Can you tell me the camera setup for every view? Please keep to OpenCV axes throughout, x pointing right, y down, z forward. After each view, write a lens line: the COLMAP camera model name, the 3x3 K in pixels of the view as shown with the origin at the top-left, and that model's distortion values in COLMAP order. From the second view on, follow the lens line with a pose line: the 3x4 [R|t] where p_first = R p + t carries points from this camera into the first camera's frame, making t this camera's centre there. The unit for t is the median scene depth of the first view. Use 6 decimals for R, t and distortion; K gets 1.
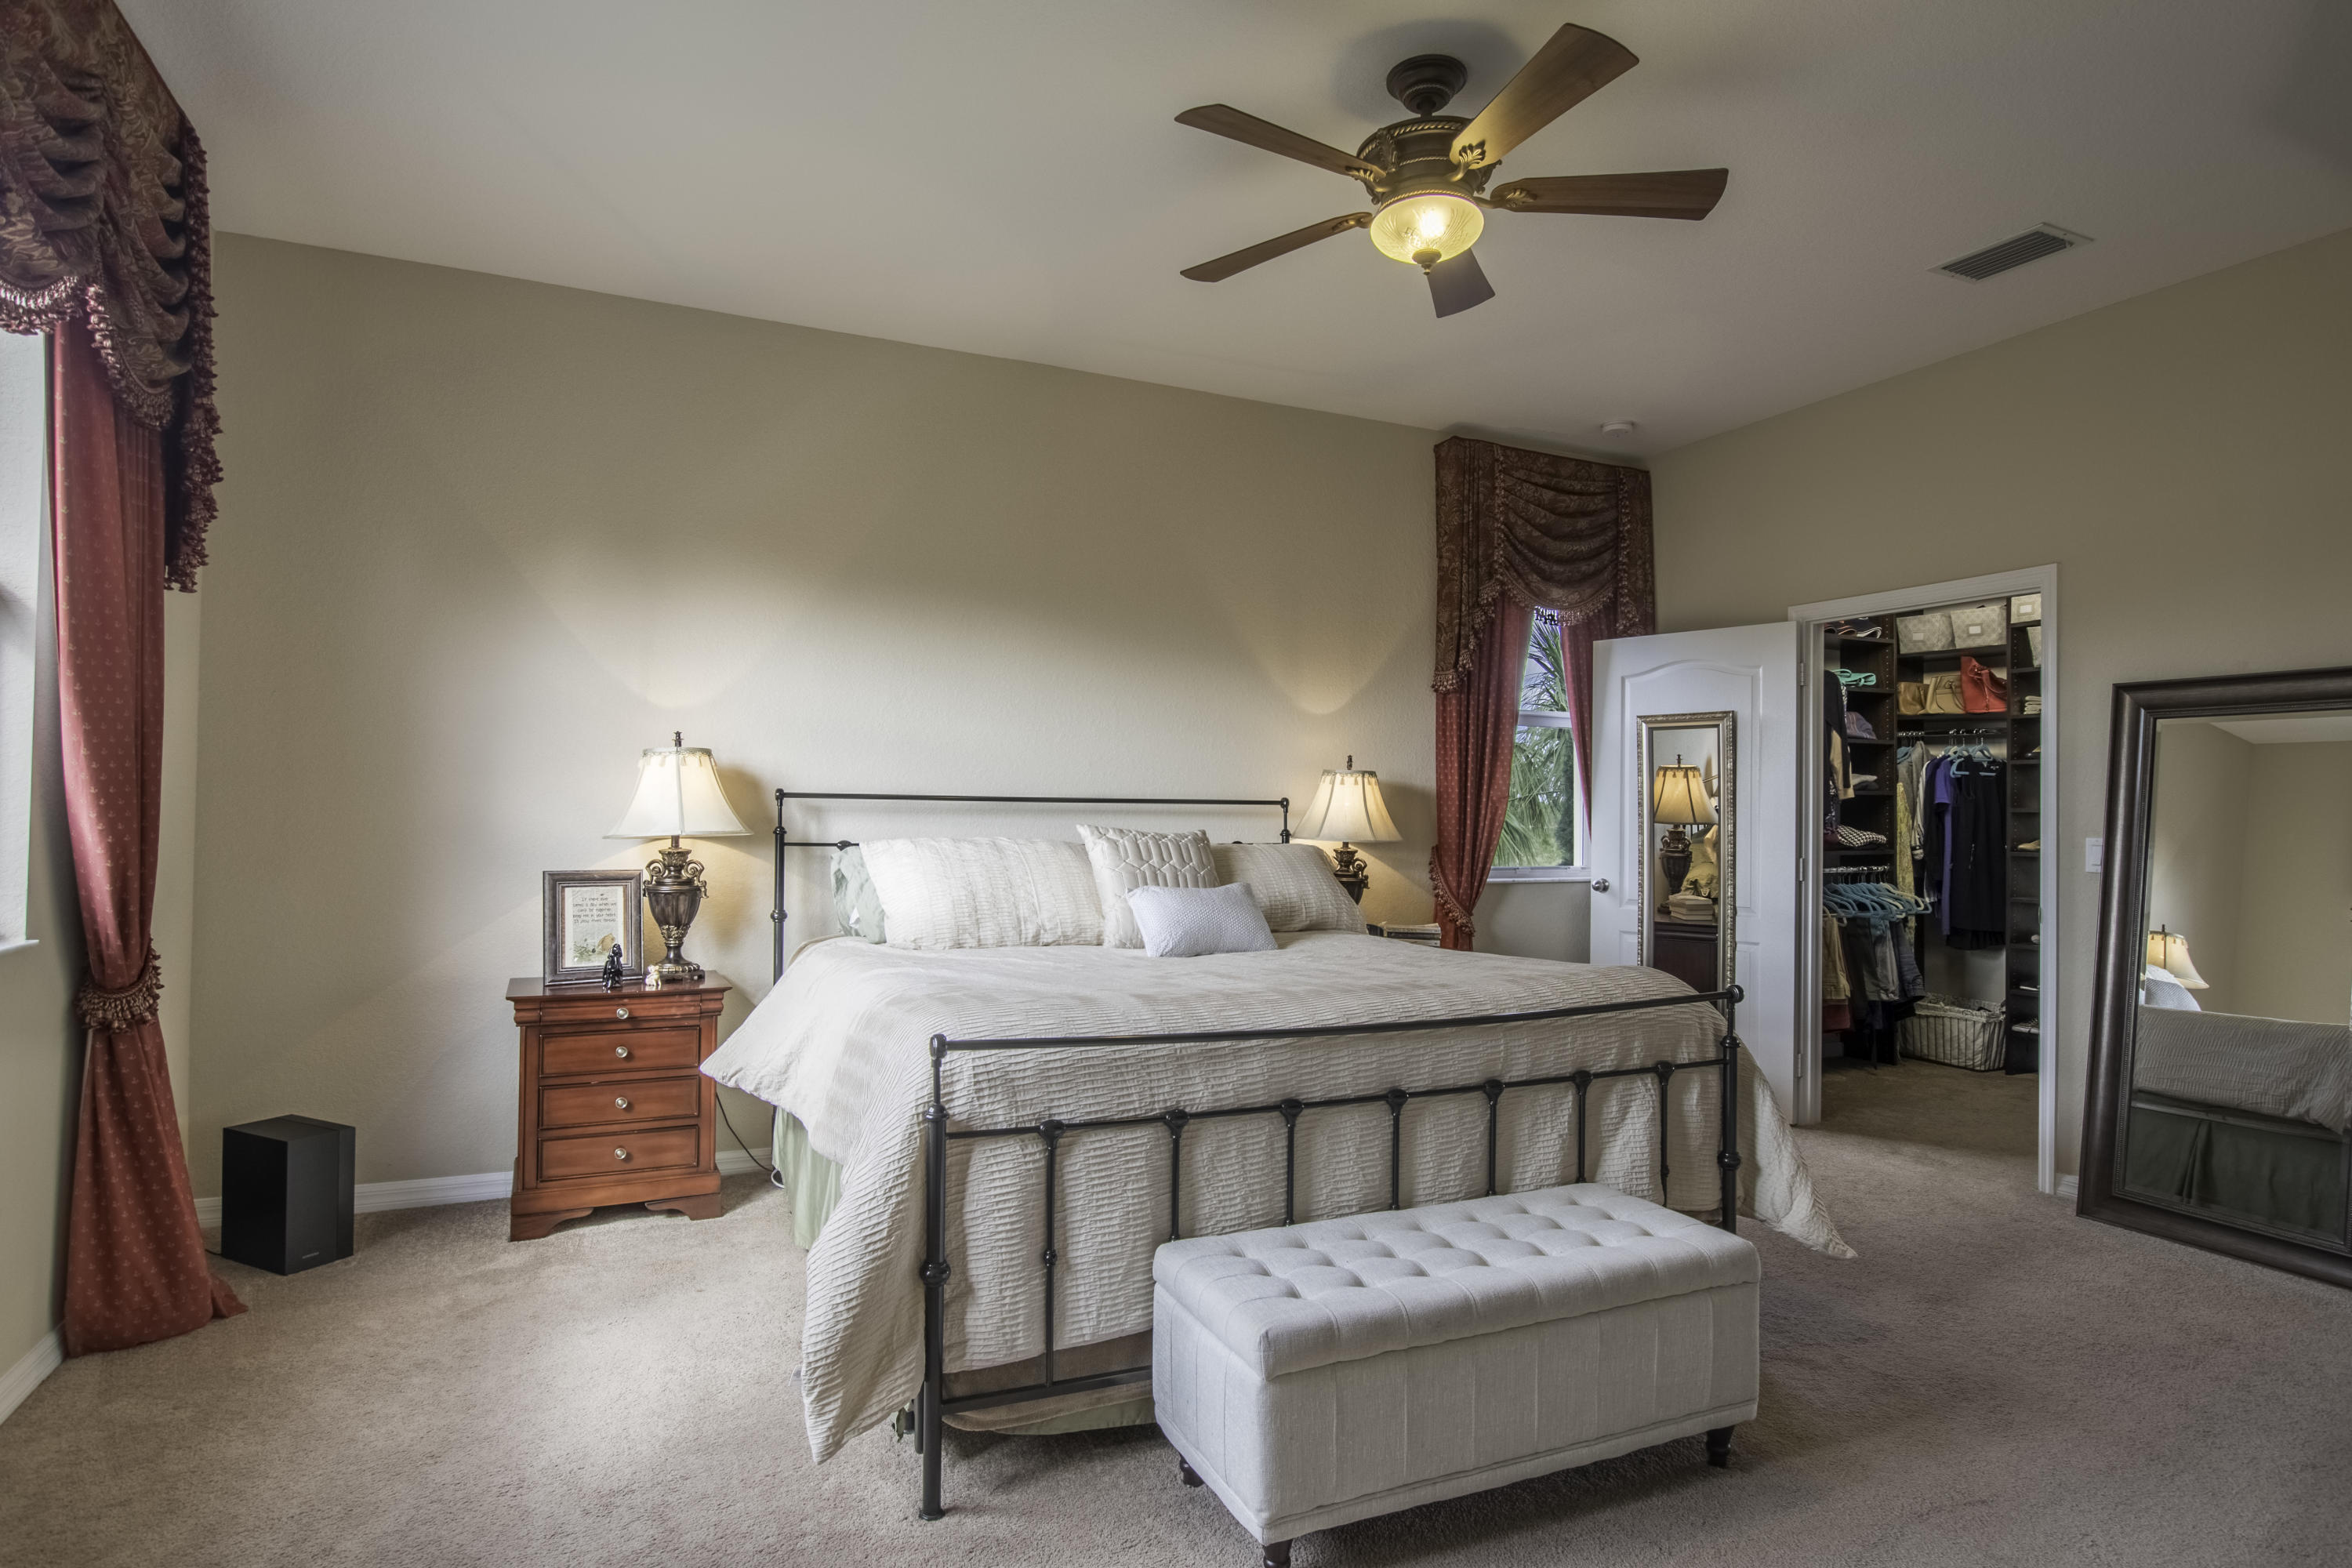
lens RADIAL K [[1251.1, 0, 1176.8], [0, 1251.1, 793.3], [0, 0, 1]] dist [0.007435, 0.000694]
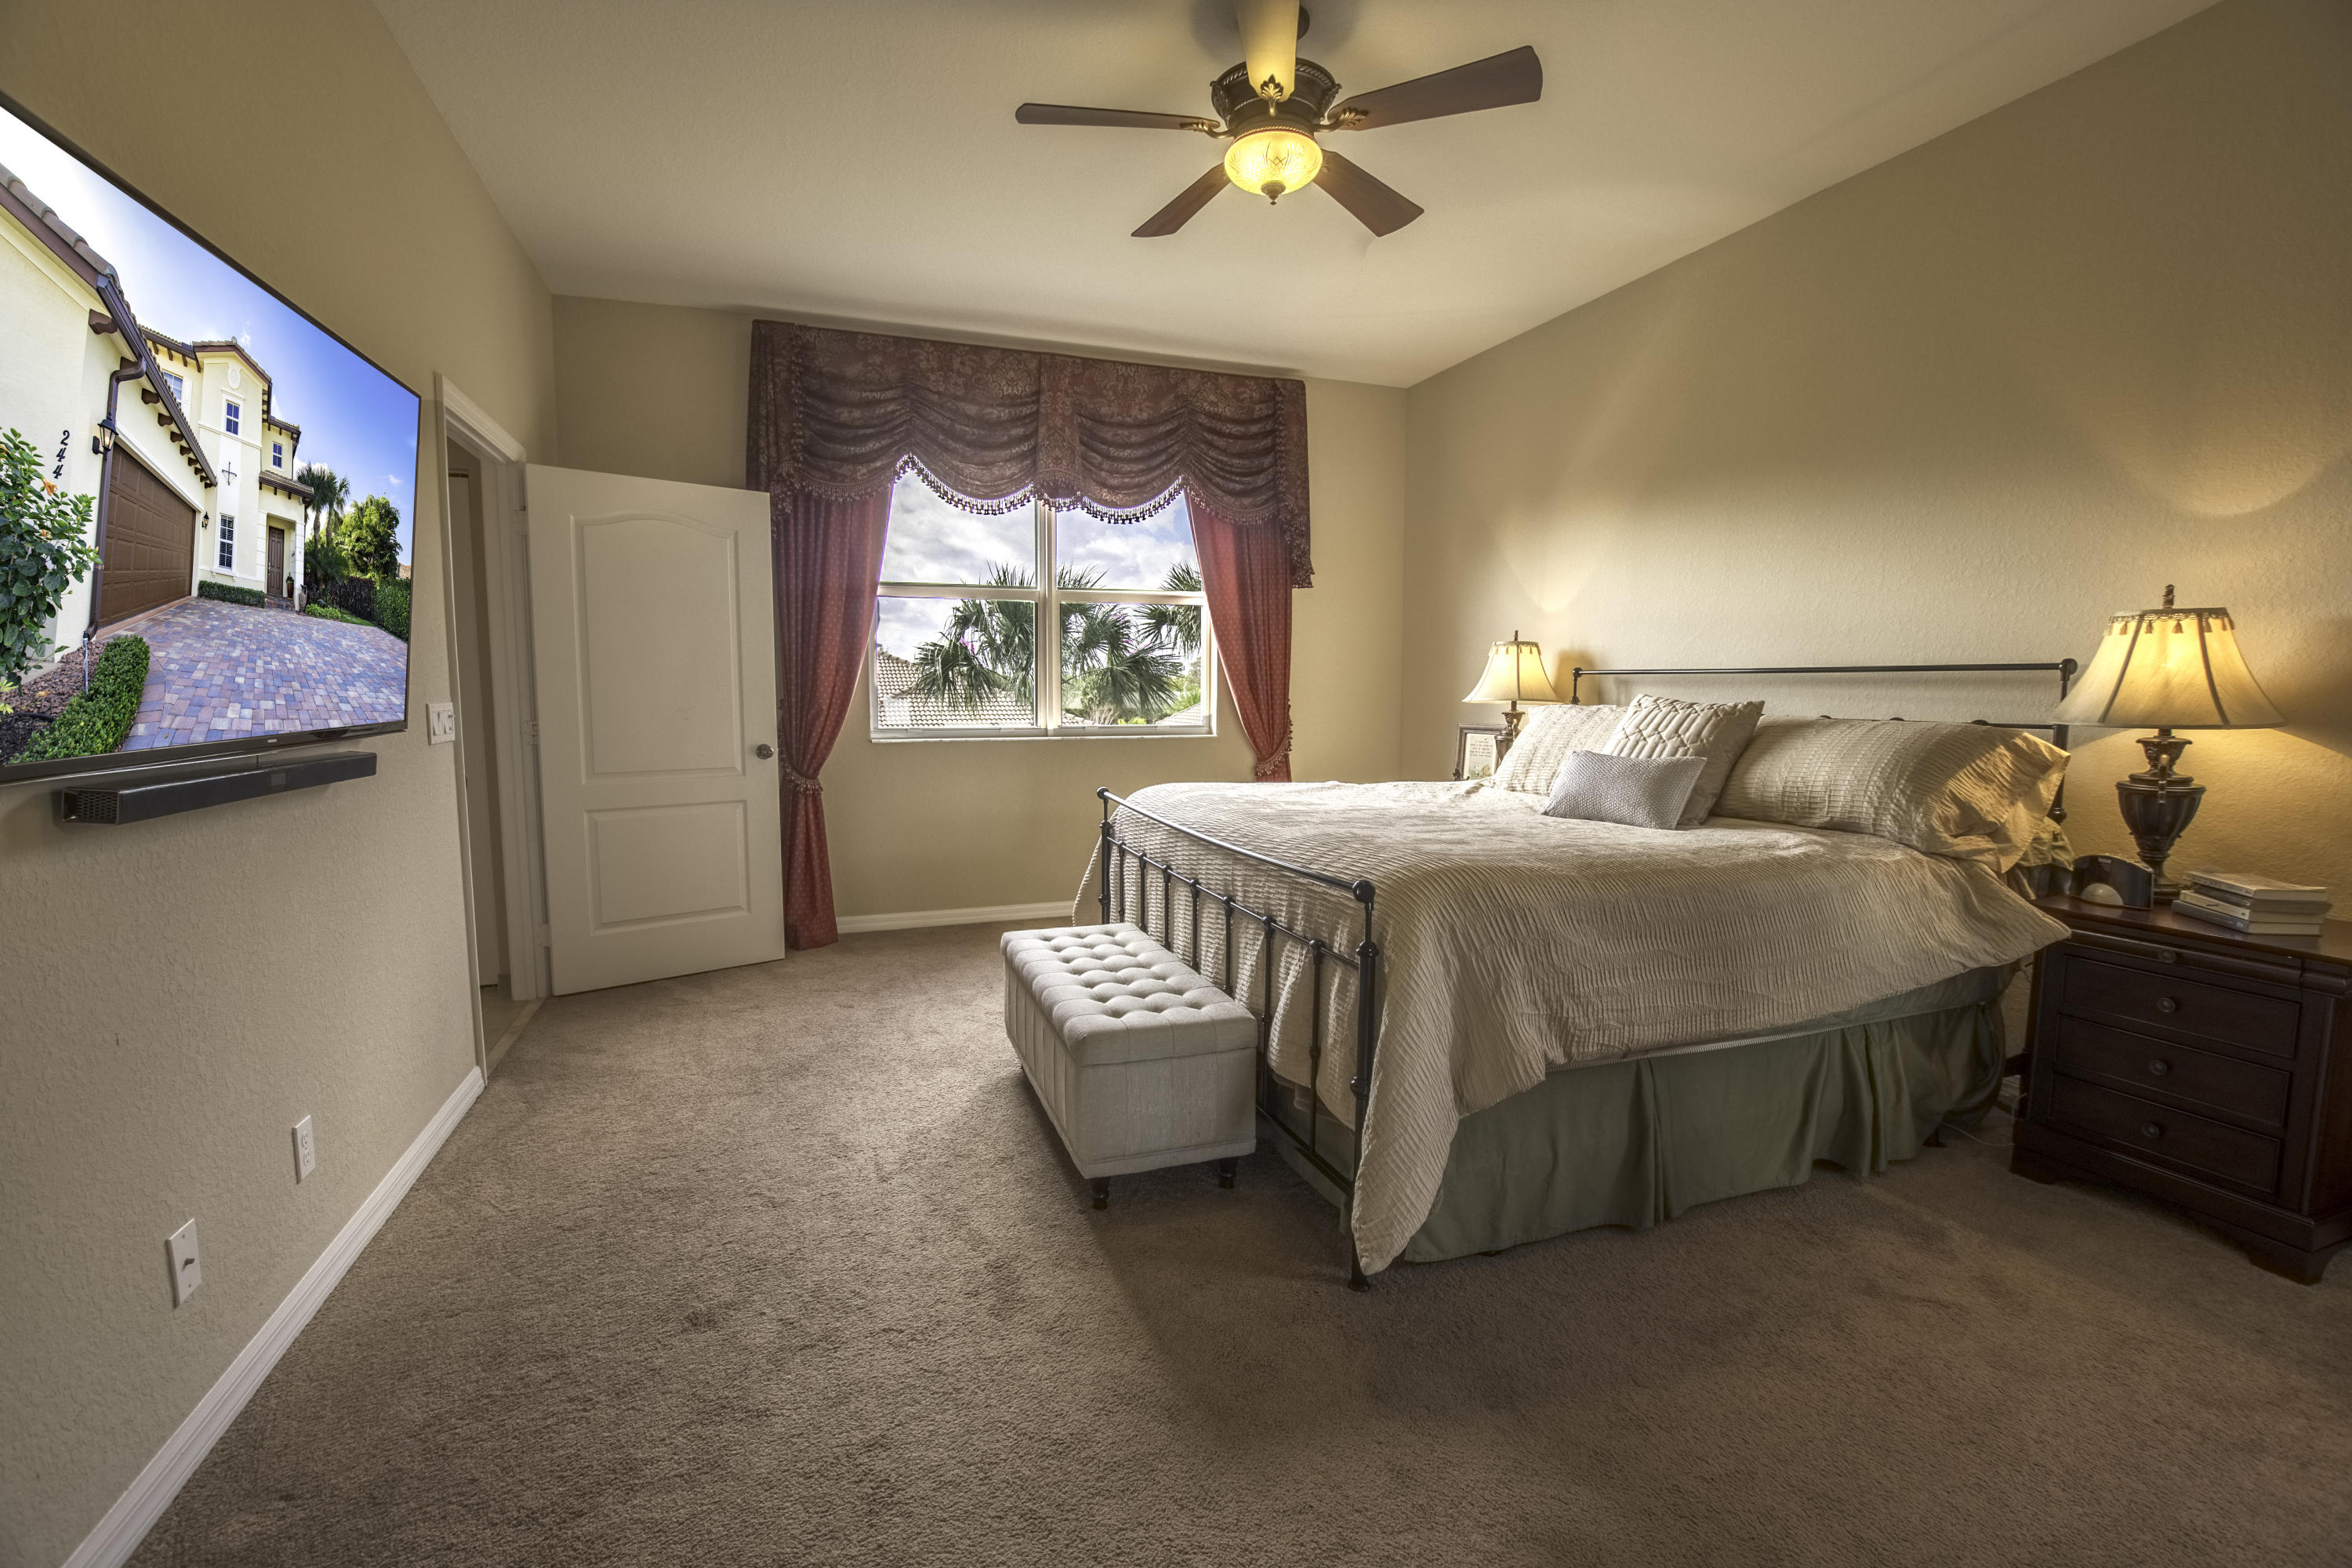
lens RADIAL K [[1047.7, 0, 1175.9], [0, 1047.7, 789.7], [0, 0, 1]] dist [-0.037860, 0.008670]
pose [[-0.099667, 0.086589, -0.991246, 0.864175], [0.004198, 0.996234, 0.086602, 0.028661], [0.995012, 0.004470, -0.099655, 0.729928]]
